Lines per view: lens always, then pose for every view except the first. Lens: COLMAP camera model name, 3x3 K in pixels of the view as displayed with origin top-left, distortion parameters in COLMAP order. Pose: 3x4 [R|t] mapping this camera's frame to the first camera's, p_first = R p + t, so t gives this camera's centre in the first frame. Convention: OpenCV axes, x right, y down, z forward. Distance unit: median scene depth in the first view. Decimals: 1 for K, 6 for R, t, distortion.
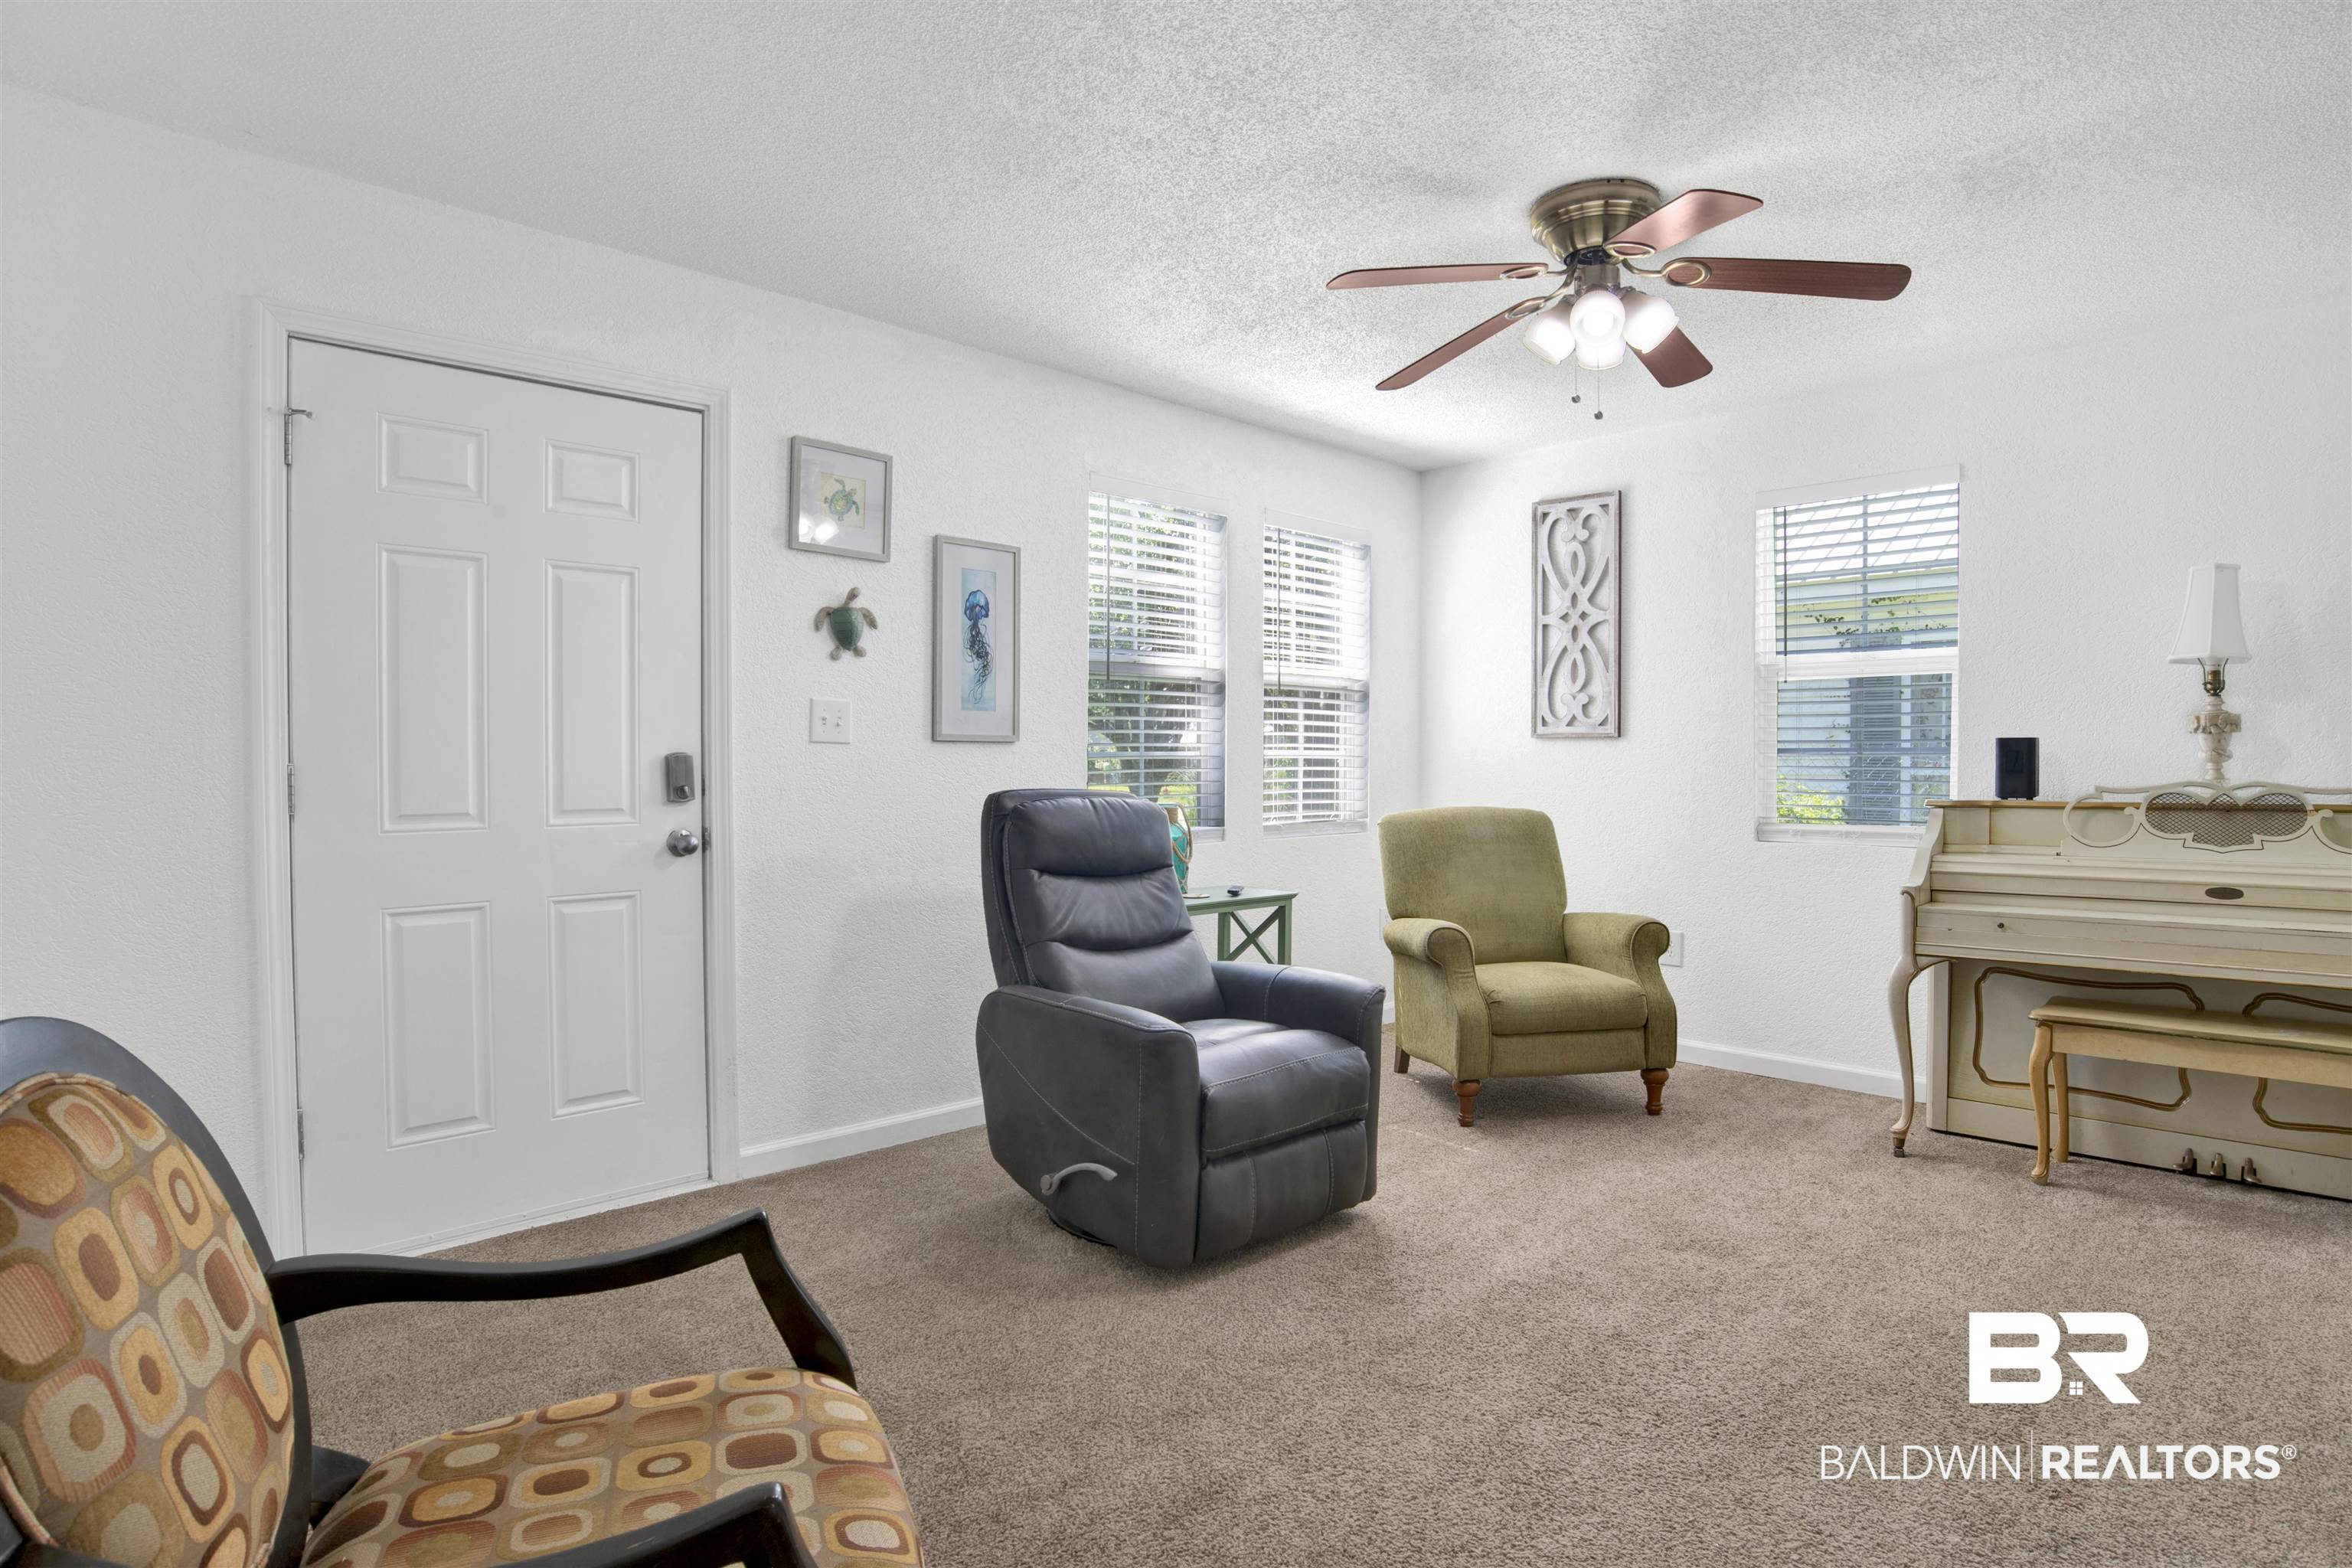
lens RADIAL K [[1232.0, 0, 1173.1], [0, 1232.0, 746.1], [0, 0, 1]] dist [-0.055188, 0.018423]
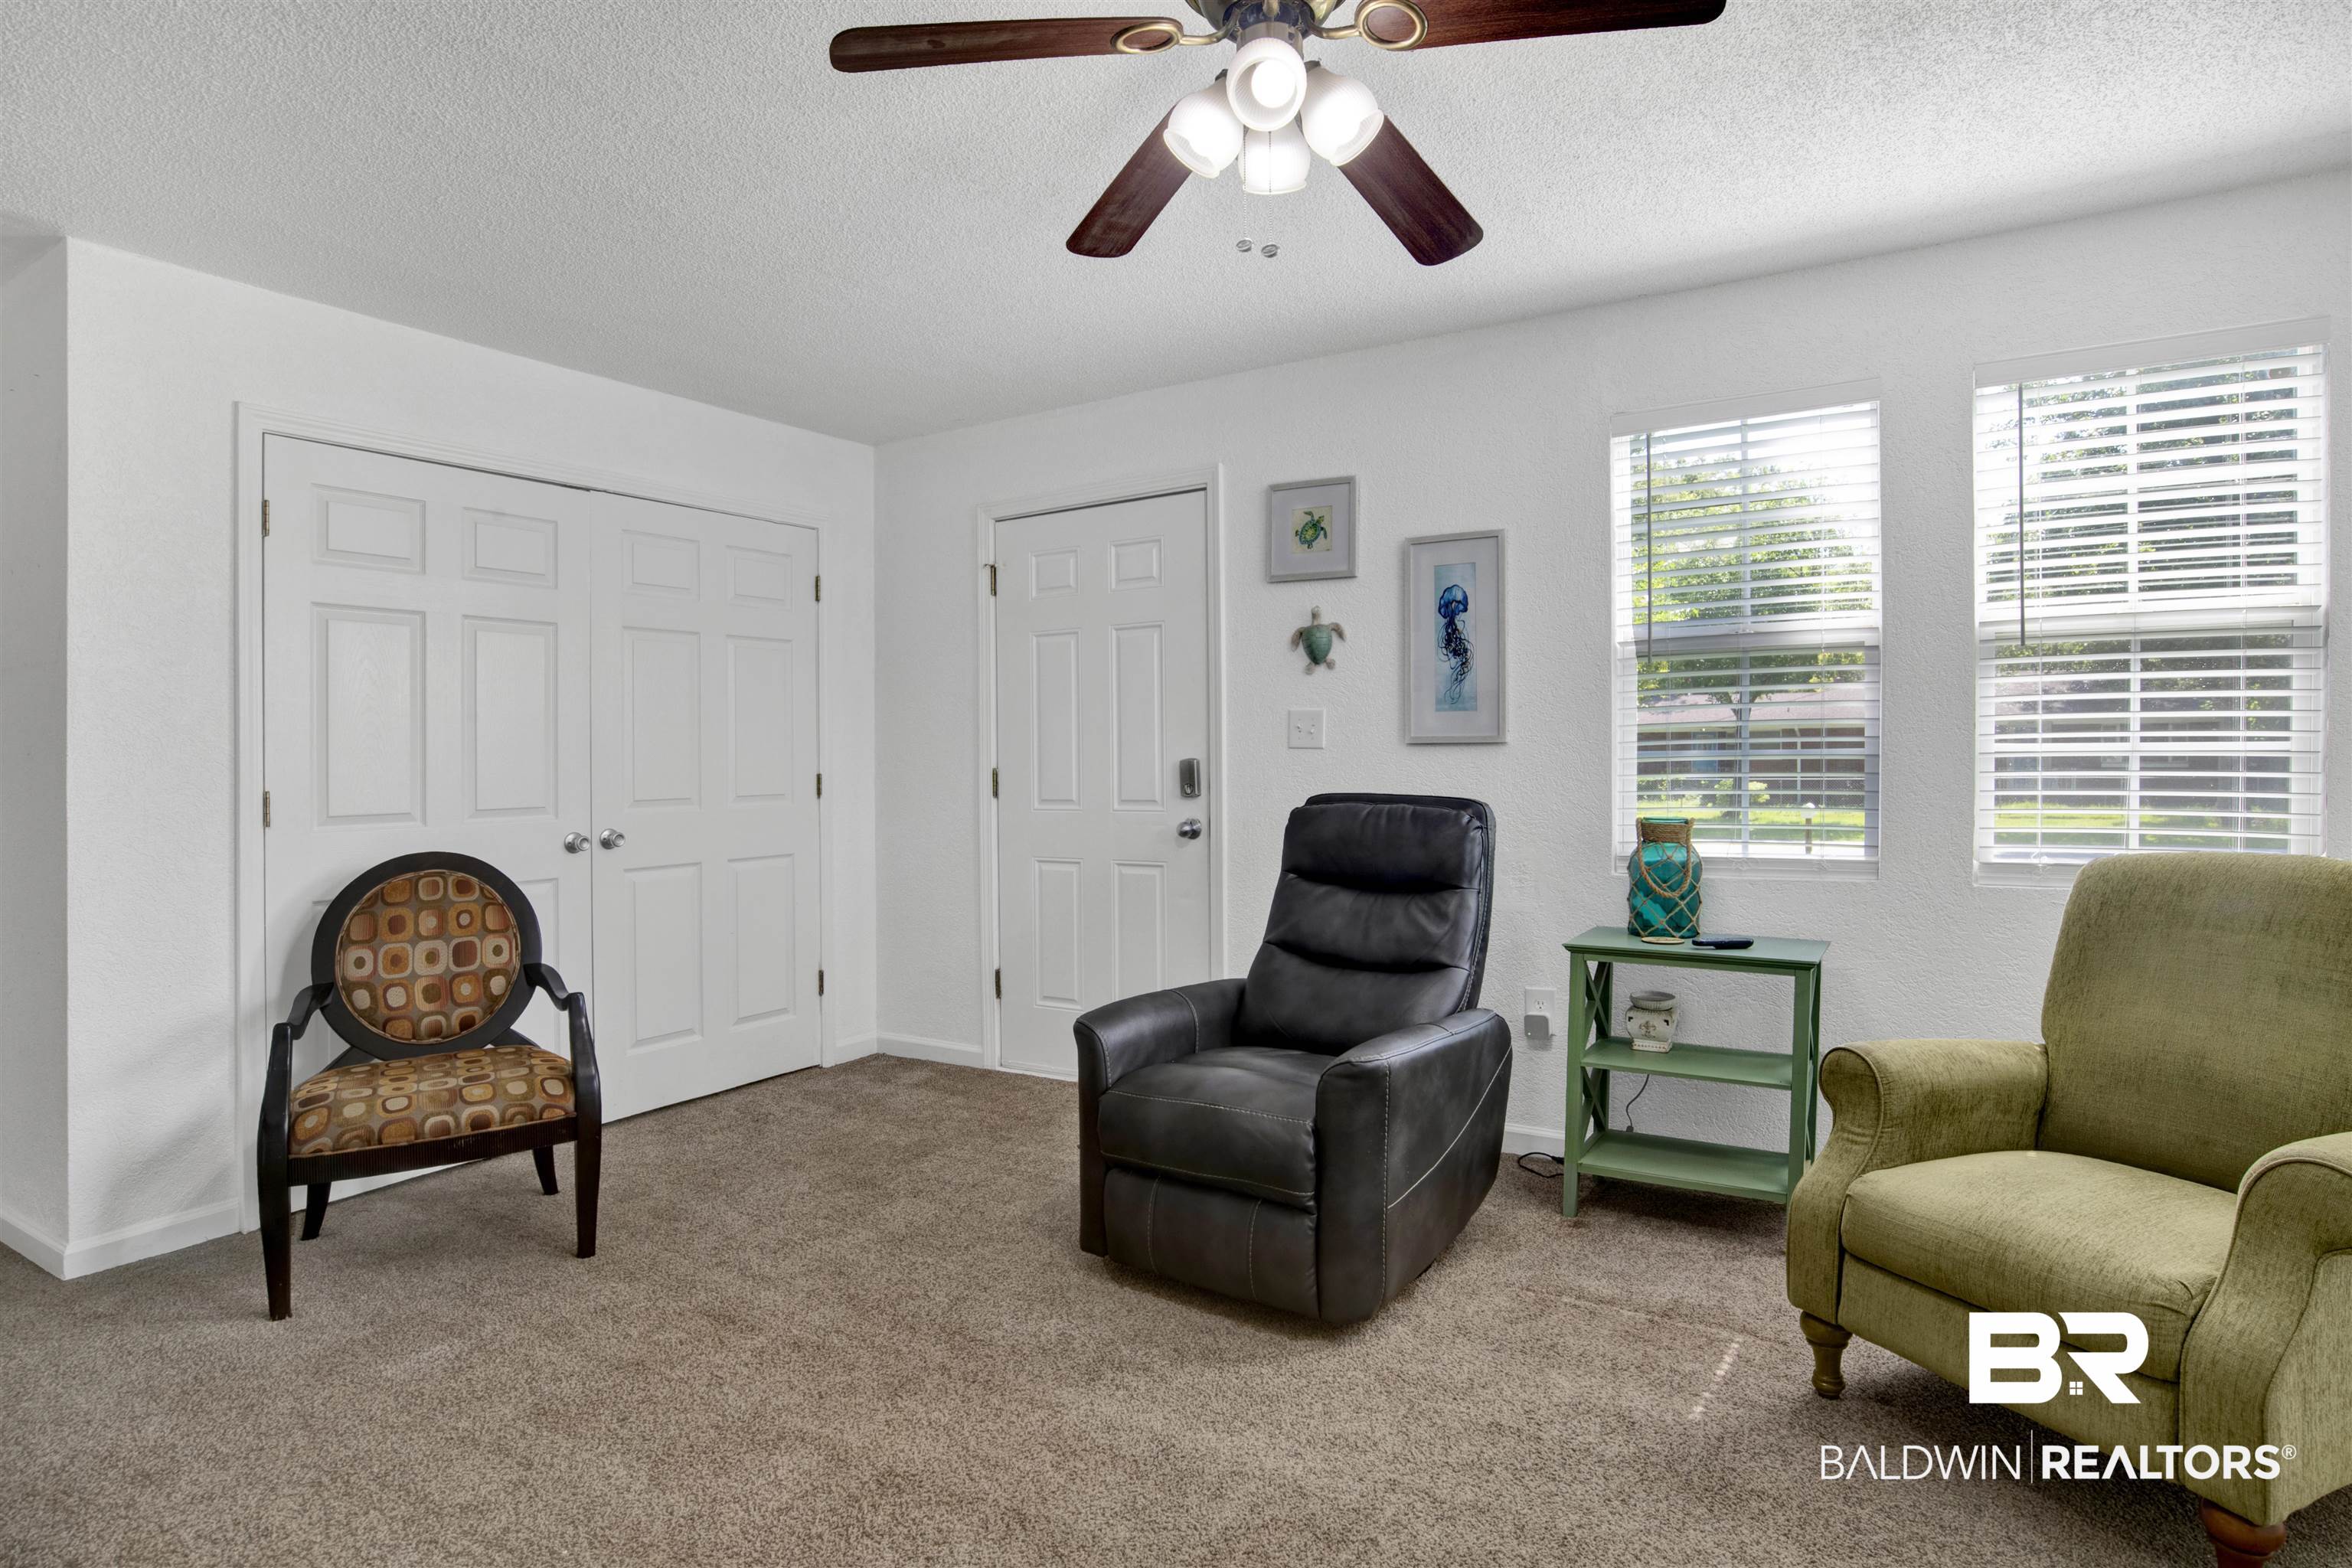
lens RADIAL K [[1152.6, 0, 1176.0], [0, 1152.6, 784.0], [0, 0, 1]] dist [-0.041507, -0.000065]
pose [[0.273687, 0.009063, -0.961776, 0.646592], [0.013180, 0.999826, 0.013172, 0.013202], [0.961729, -0.016281, 0.273520, 0.549809]]
